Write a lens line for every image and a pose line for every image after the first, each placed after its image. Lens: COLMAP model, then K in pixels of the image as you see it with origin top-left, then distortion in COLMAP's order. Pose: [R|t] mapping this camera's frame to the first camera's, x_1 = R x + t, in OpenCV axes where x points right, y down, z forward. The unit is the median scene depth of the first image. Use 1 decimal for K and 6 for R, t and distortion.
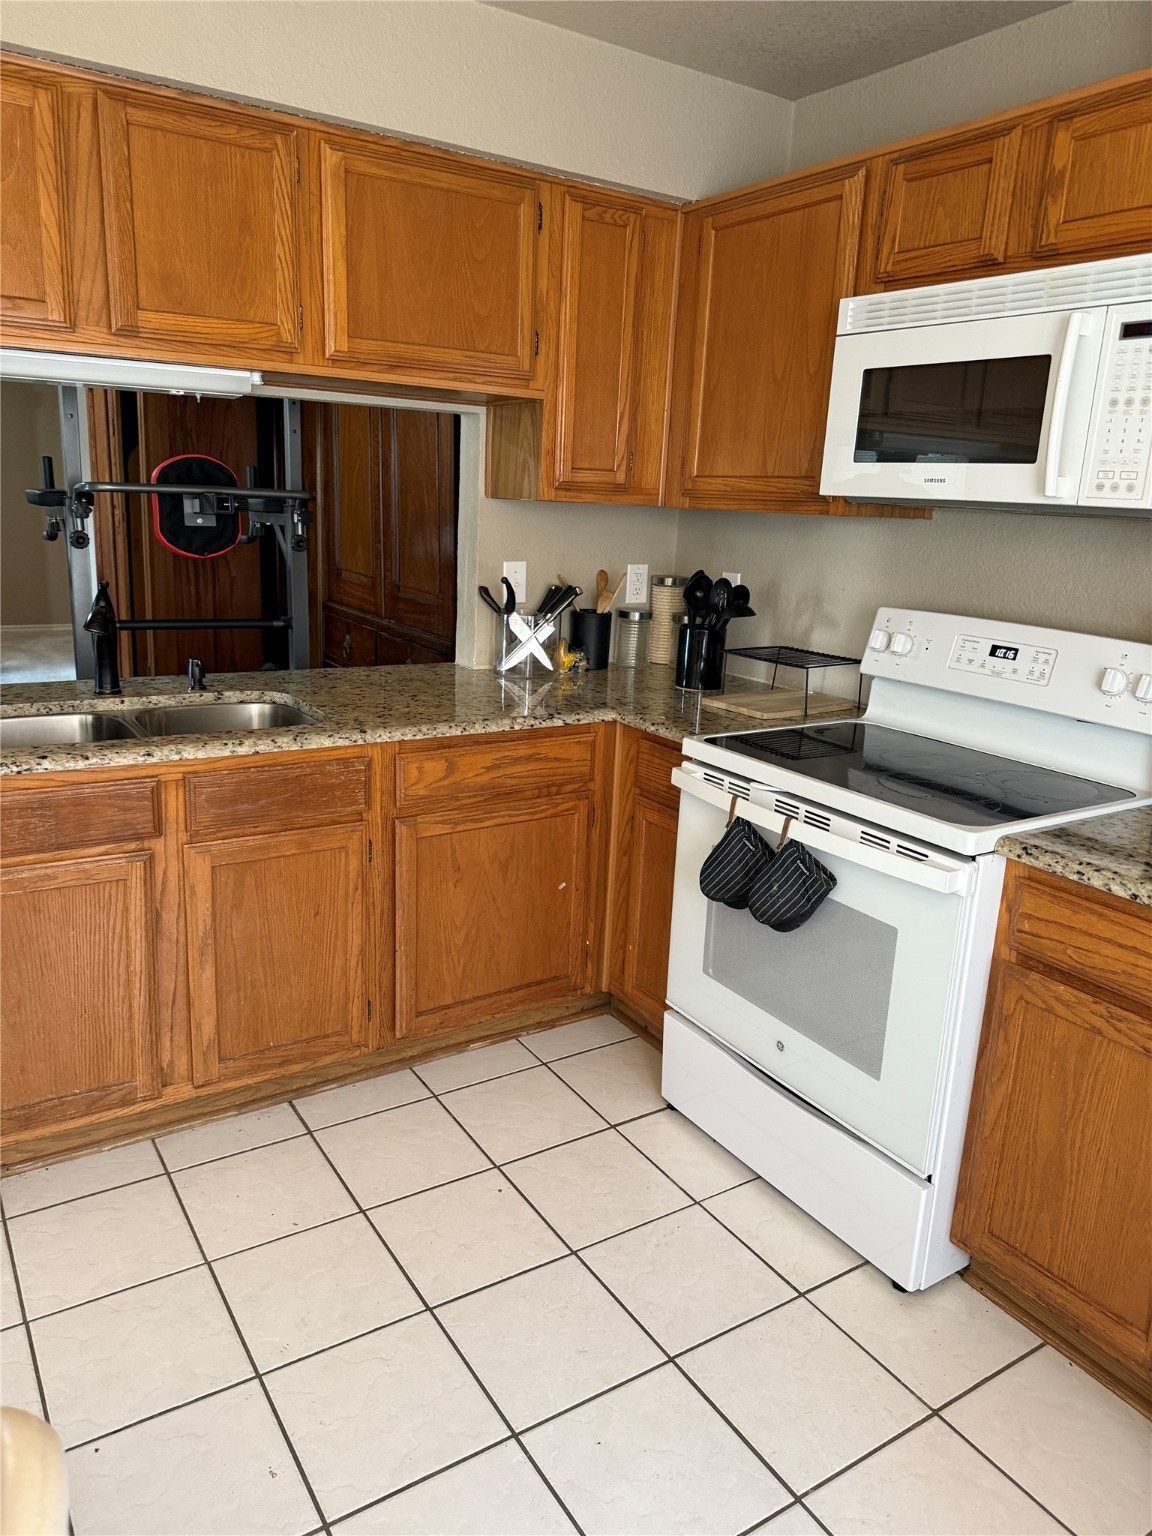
lens RADIAL K [[1072.0, 0, 565.9], [0, 1072.0, 767.9], [0, 0, 1]] dist [0.028466, -0.044255]
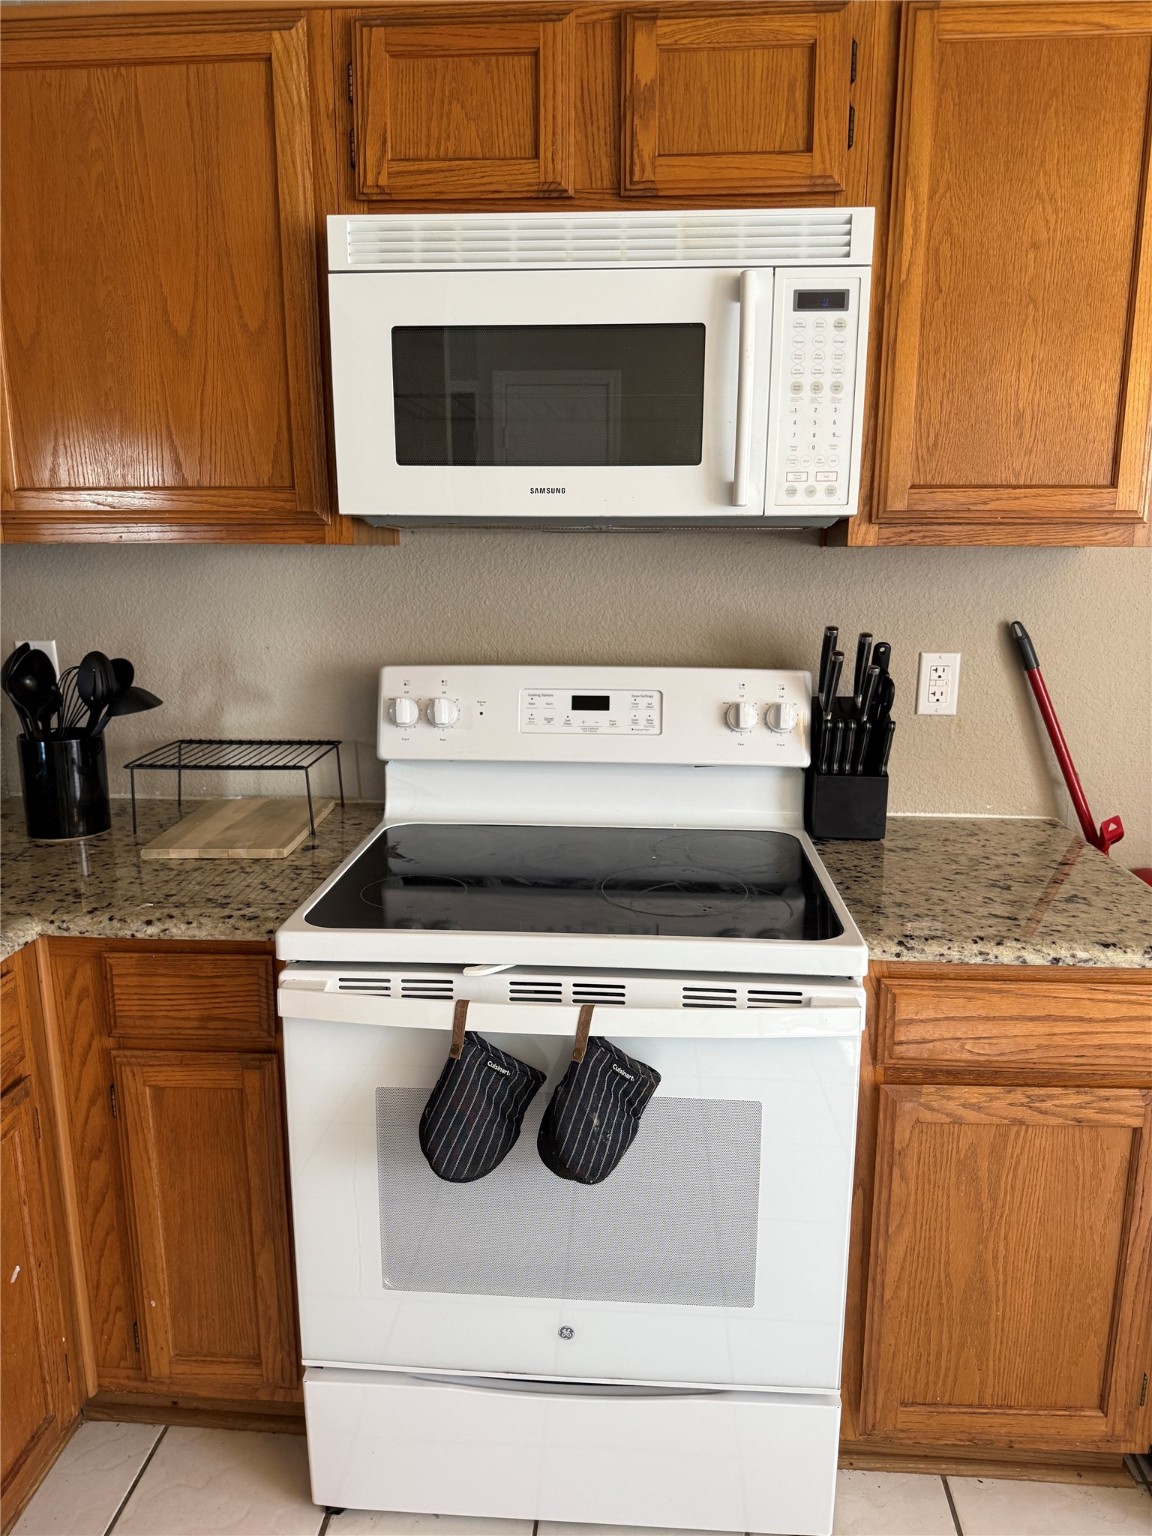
lens RADIAL K [[1072.0, 0, 567.8], [0, 1072.0, 775.3], [0, 0, 1]] dist [0.028466, -0.044255]
pose [[0.597251, -0.211833, 0.773575, -0.266615], [0.225057, 0.970005, 0.091864, -0.150241], [-0.769832, 0.119233, 0.627011, 0.588356]]
